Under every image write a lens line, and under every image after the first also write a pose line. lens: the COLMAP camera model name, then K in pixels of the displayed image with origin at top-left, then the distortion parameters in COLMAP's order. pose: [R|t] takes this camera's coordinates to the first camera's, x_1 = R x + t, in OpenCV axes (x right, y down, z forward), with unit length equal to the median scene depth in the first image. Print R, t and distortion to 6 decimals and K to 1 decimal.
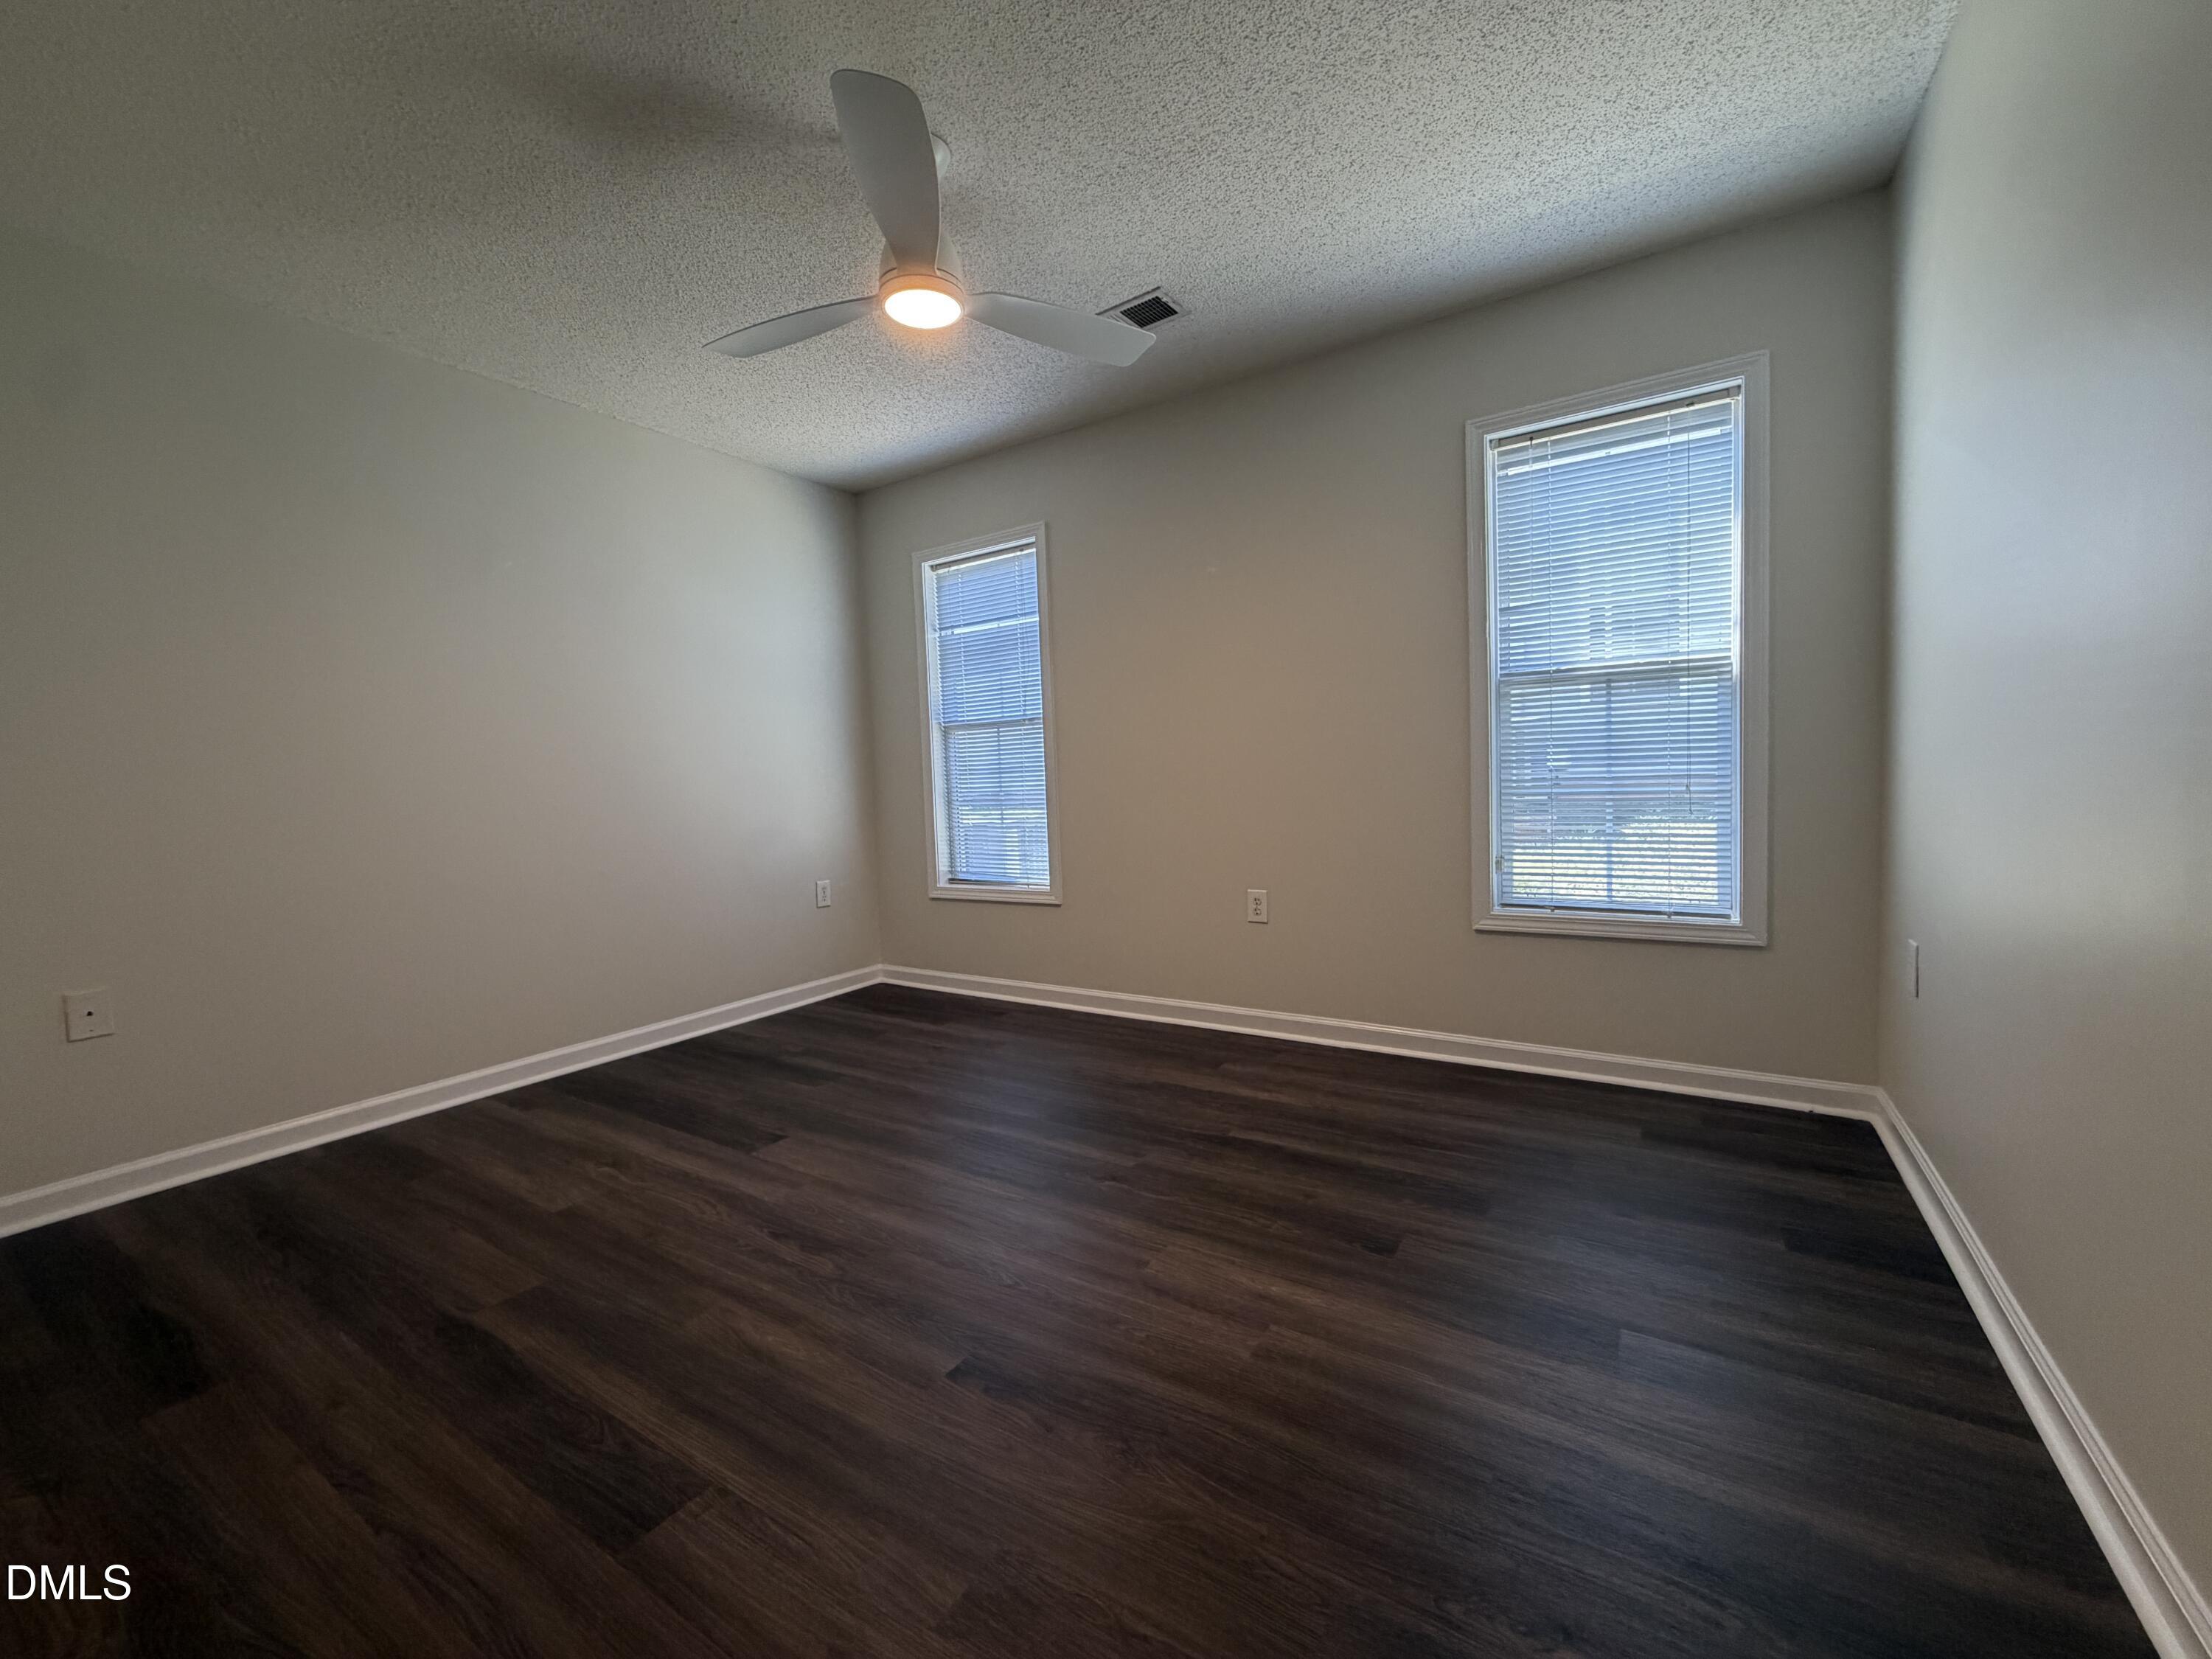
lens RADIAL K [[883.8, 0, 1109.6], [0, 883.8, 820.7], [0, 0, 1]] dist [0.000065, -0.000089]
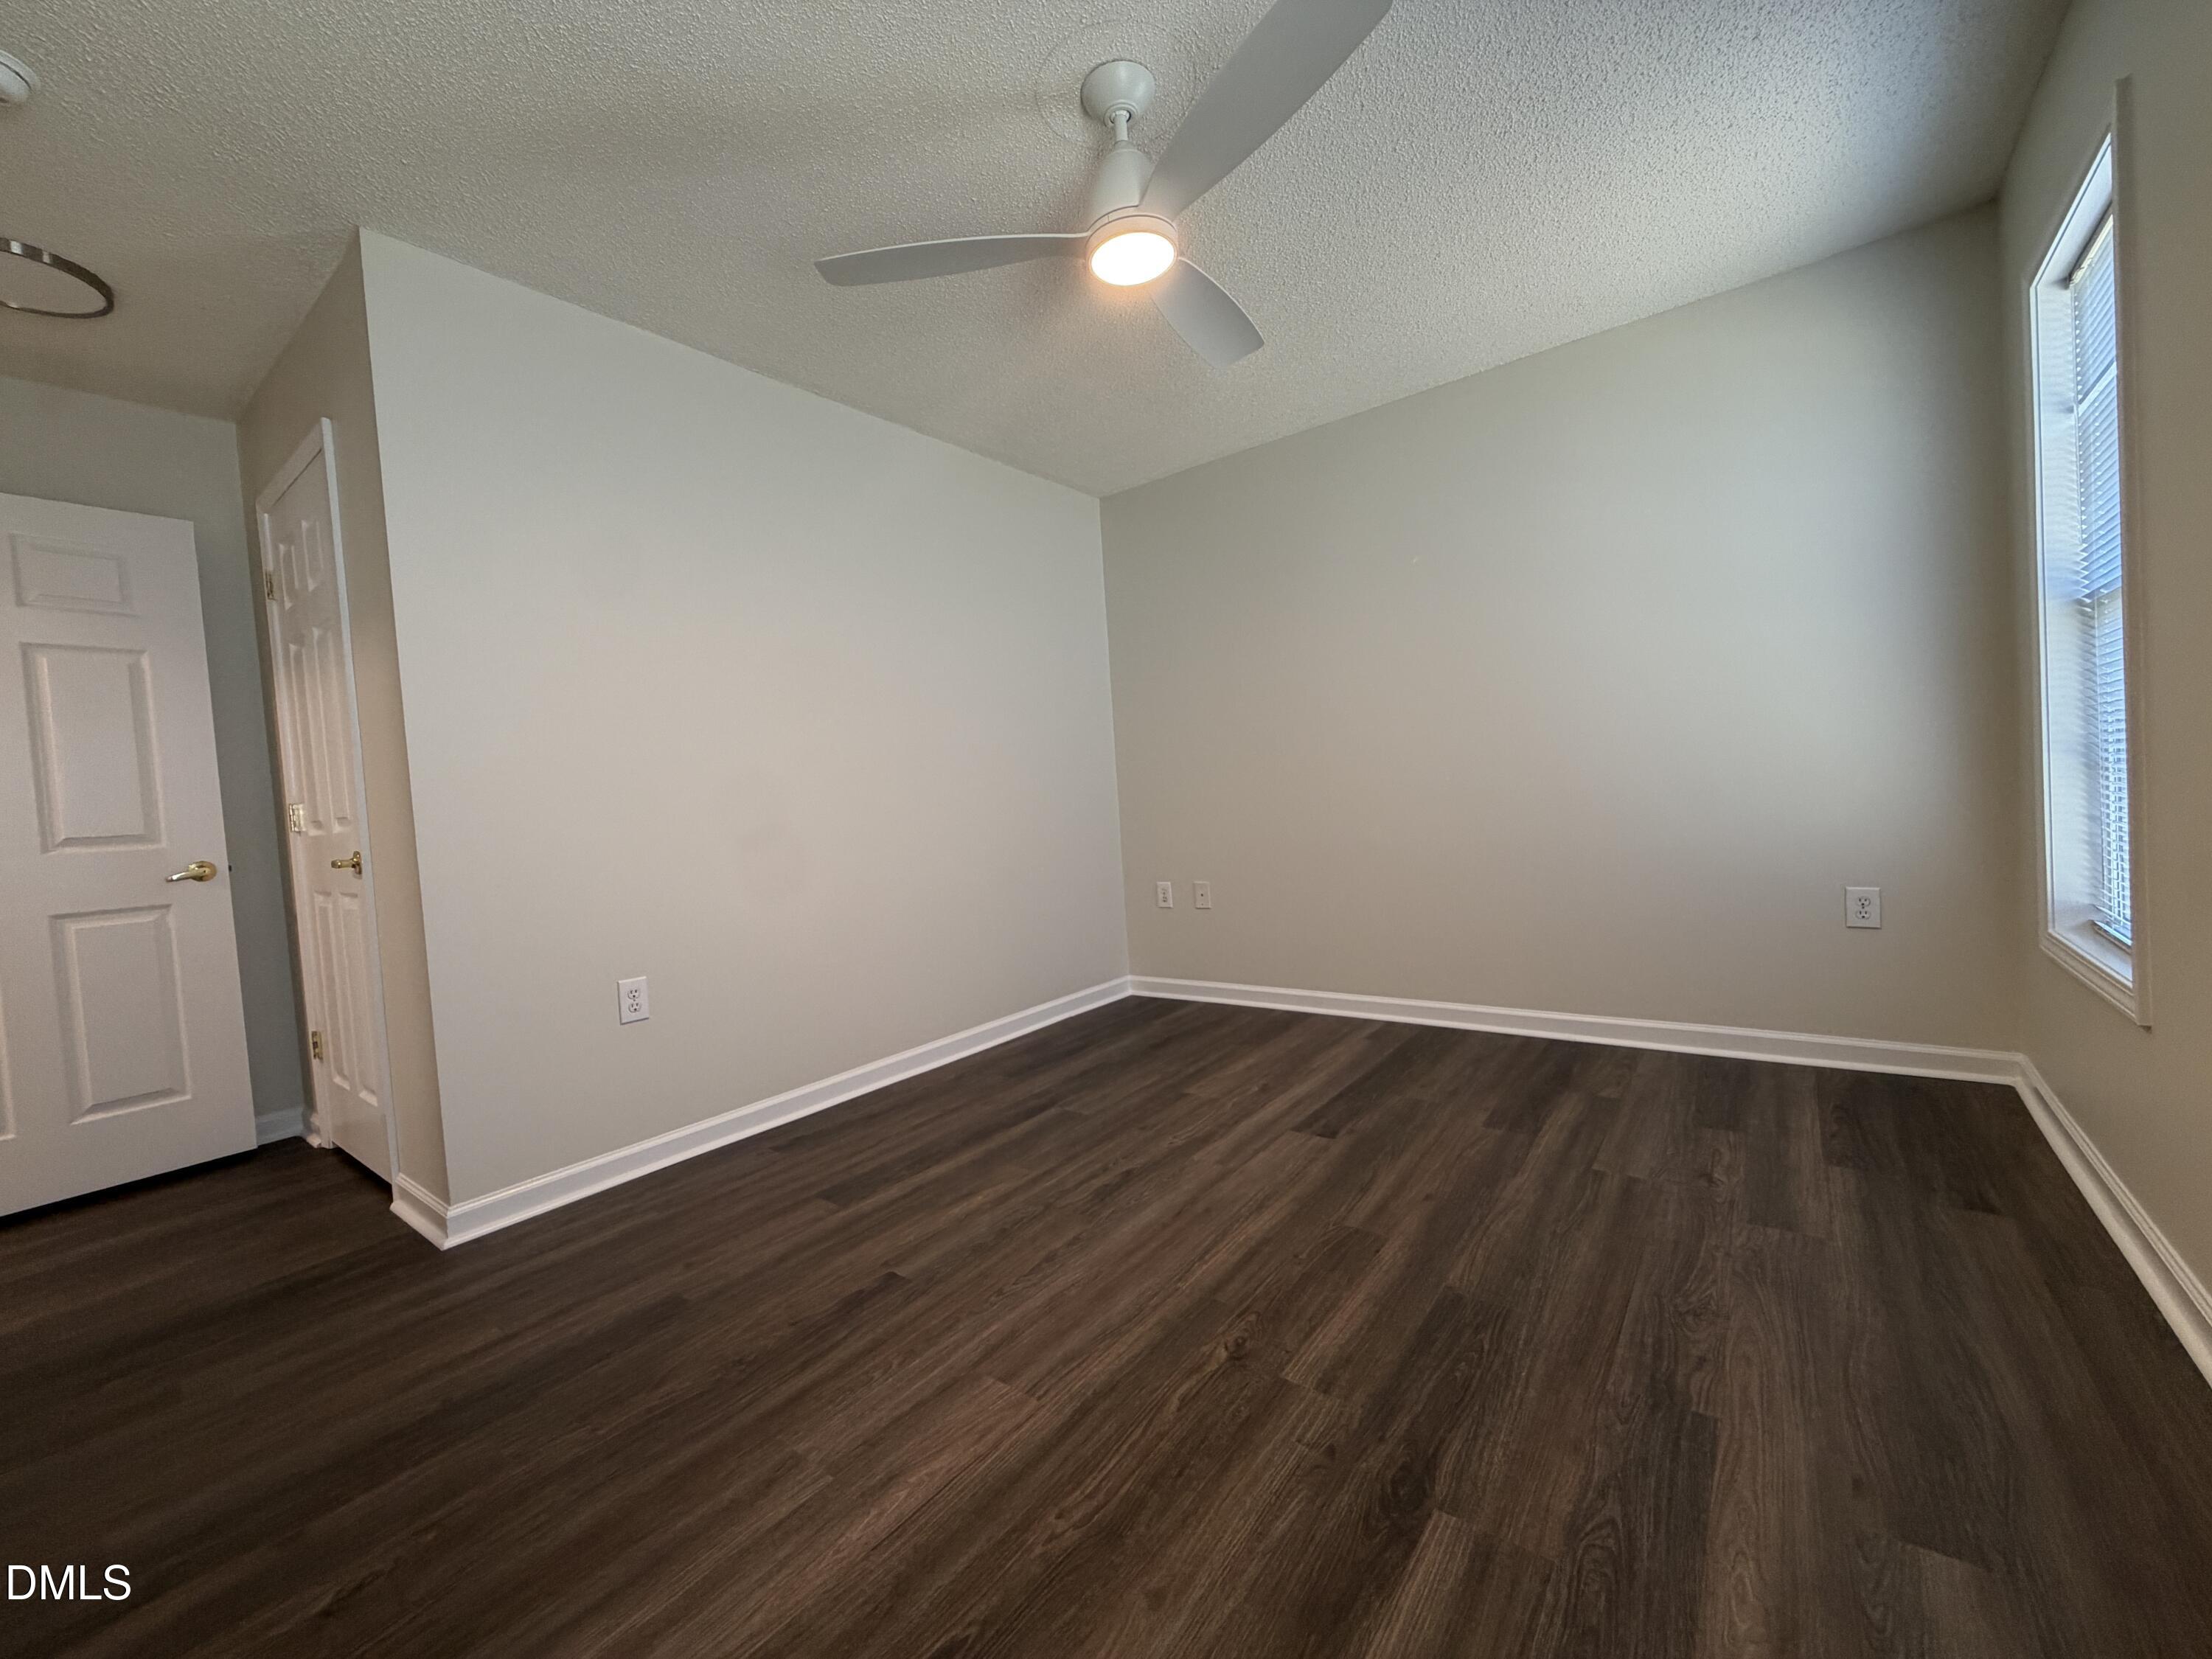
lens RADIAL K [[883.8, 0, 1105.7], [0, 883.8, 828.9], [0, 0, 1]] dist [0.000065, -0.000089]
pose [[-0.094629, 0.079973, -0.992295, 0.665086], [0.022739, 0.996682, 0.078158, -0.068548], [0.995253, -0.015167, -0.096133, 0.956410]]
